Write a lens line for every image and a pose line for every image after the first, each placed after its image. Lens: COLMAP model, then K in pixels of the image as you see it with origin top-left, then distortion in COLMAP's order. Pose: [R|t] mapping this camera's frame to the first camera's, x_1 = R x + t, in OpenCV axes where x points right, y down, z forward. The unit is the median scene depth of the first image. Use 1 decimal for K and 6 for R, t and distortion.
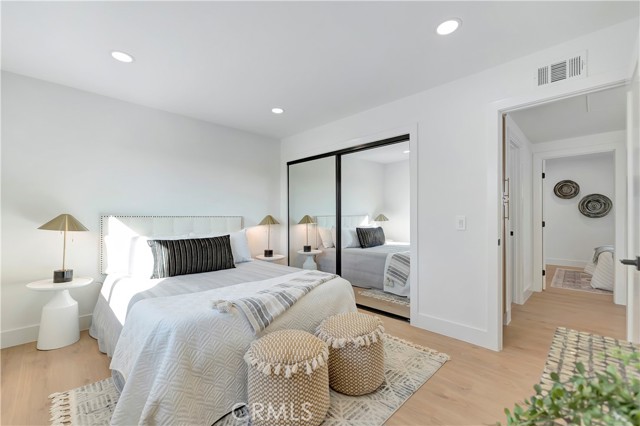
lens RADIAL K [[268.9, 0, 318.5], [0, 268.9, 211.0], [0, 0, 1]] dist [-0.001863, -0.000299]
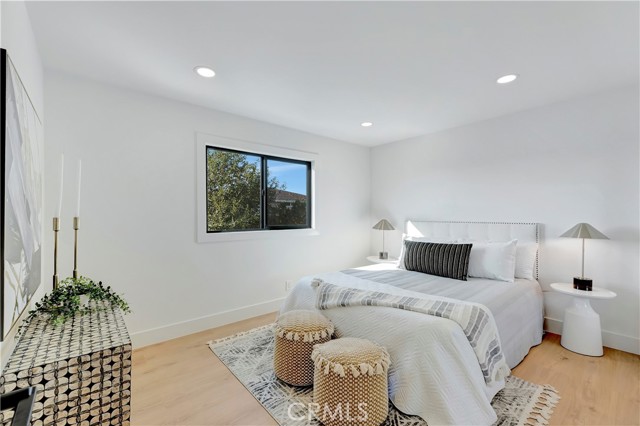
lens RADIAL K [[268.9, 0, 319.1], [0, 268.9, 216.8], [0, 0, 1]] dist [-0.001863, -0.000299]
pose [[-0.061202, -0.007892, -0.998094, 0.573582], [0.002924, 0.999963, -0.008086, 0.007081], [0.998121, -0.003413, -0.061176, 0.547307]]
